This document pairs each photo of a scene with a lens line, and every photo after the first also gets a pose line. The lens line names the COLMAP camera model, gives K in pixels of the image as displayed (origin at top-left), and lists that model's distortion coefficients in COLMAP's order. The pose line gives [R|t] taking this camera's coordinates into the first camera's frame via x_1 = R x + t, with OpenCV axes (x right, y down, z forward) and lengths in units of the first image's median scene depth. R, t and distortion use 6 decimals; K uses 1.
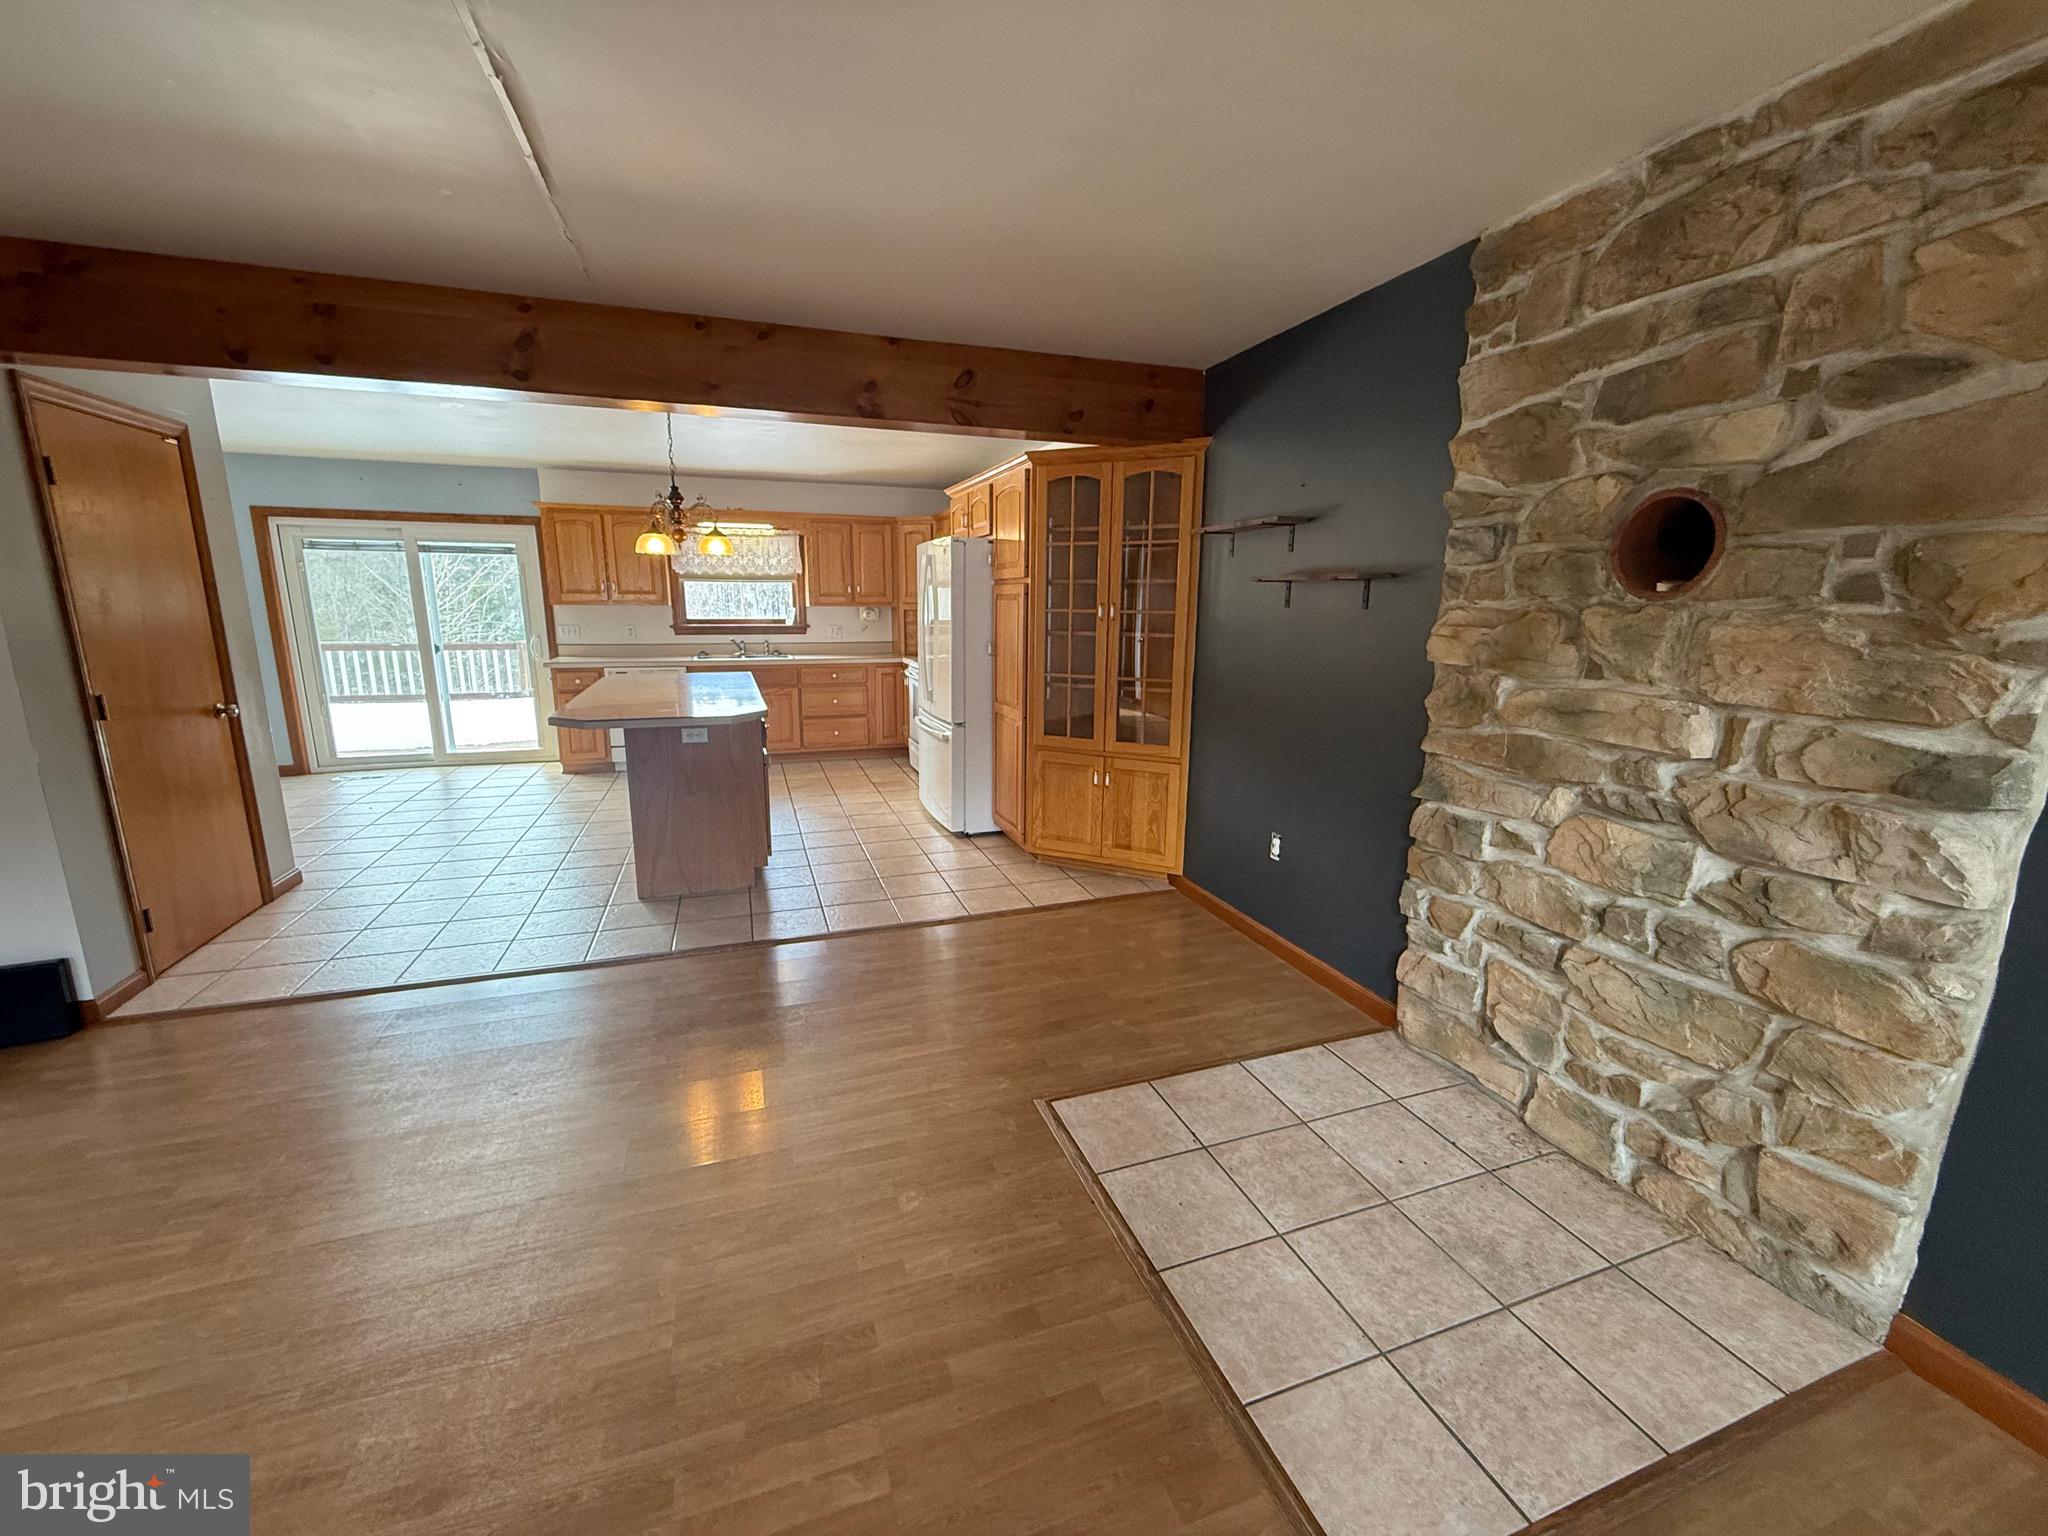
lens RADIAL K [[816.7, 0, 1017.9], [0, 816.7, 768.1], [0, 0, 1]] dist [-0.000664, 0.000148]
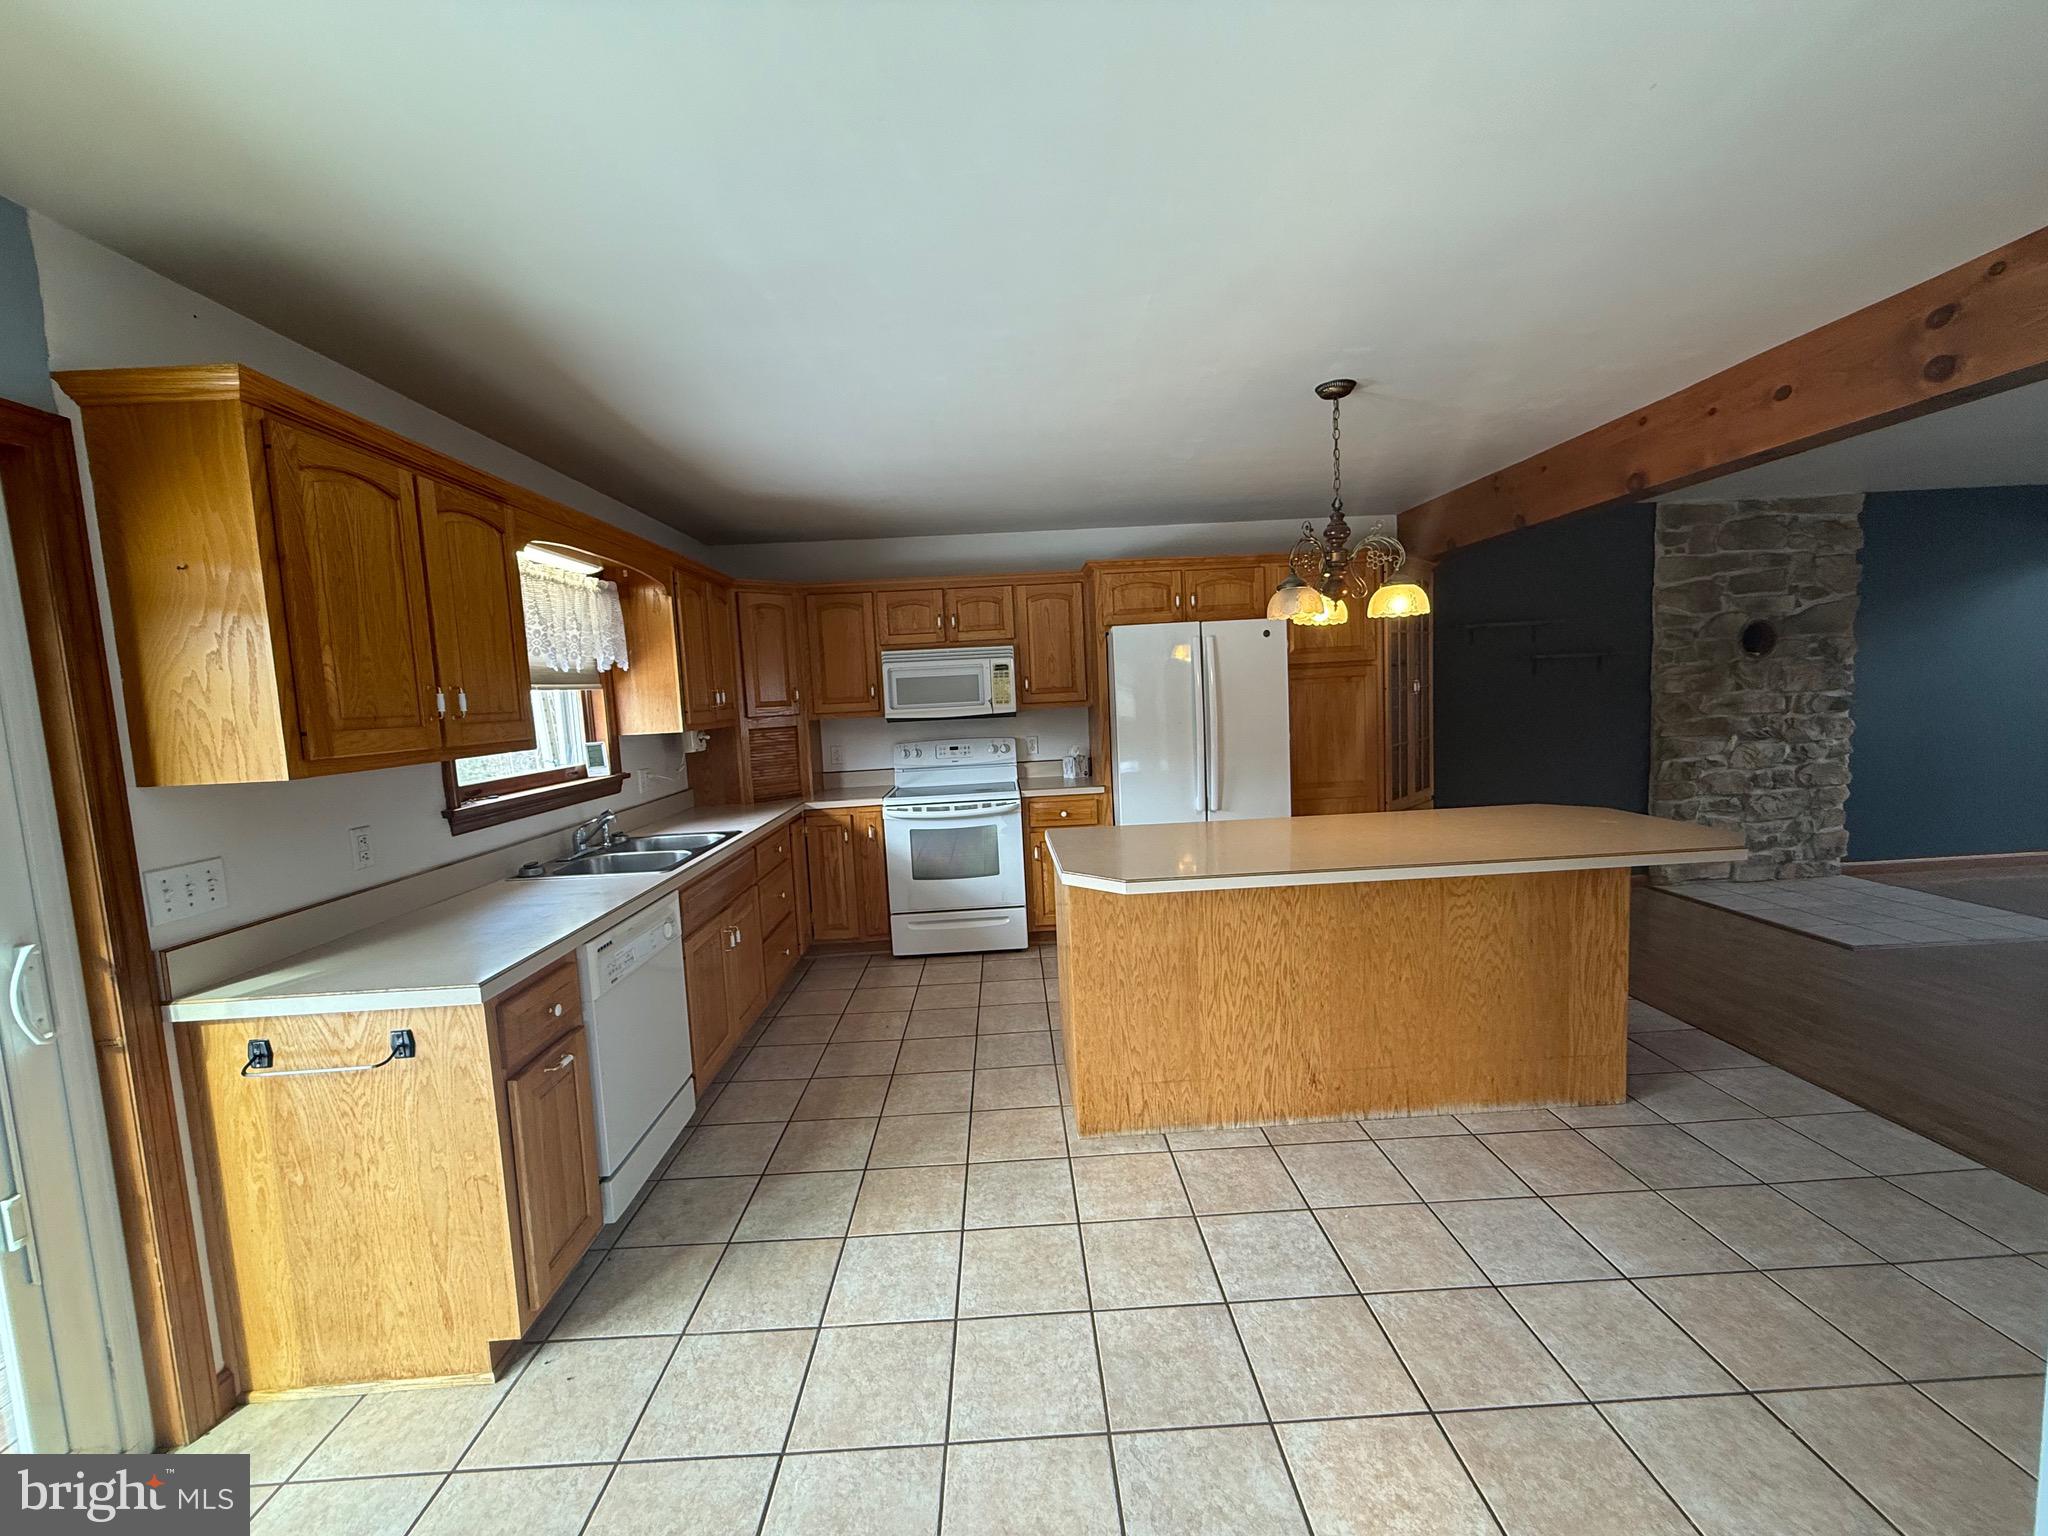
lens RADIAL K [[816.7, 0, 1023.4], [0, 816.7, 765.9], [0, 0, 1]] dist [-0.000664, 0.000148]
pose [[0.301133, -0.110835, 0.947119, -0.970232], [0.242357, 0.969504, 0.036398, -0.207565], [-0.922270, 0.218580, 0.318812, 0.928726]]
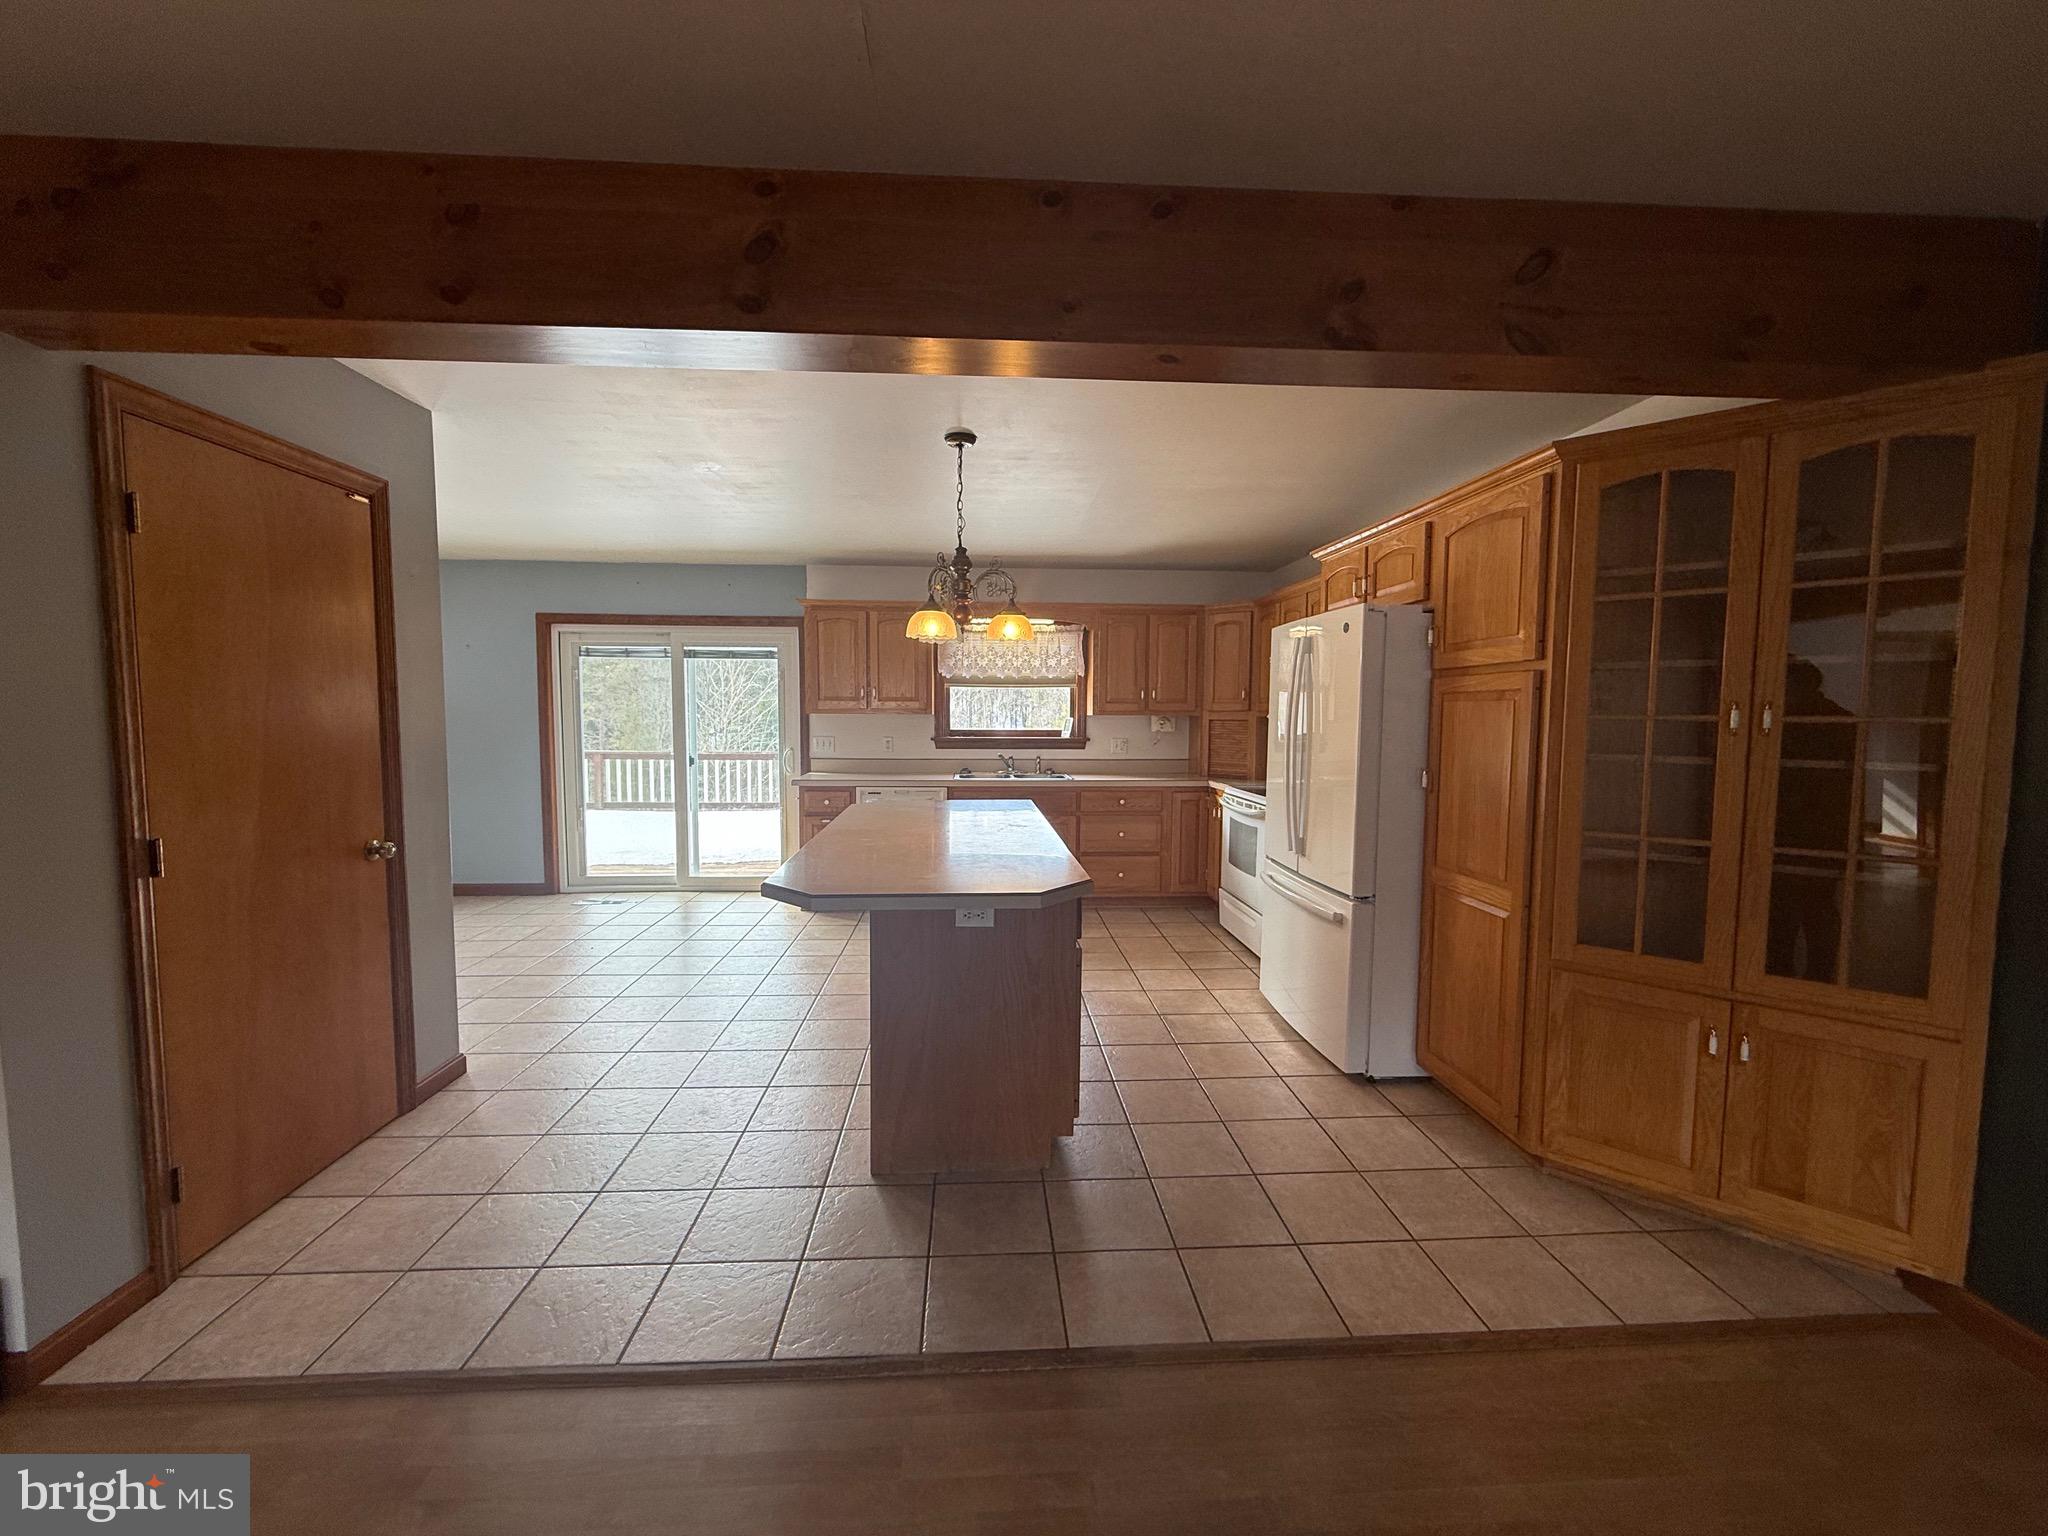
lens RADIAL K [[816.7, 0, 1013.4], [0, 816.7, 766.7], [0, 0, 1]] dist [-0.000664, 0.000148]
pose [[0.960436, 0.016337, -0.278023, -0.153614], [-0.054076, 0.990219, -0.128620, -0.057319], [0.273202, 0.138566, 0.951925, 0.314397]]
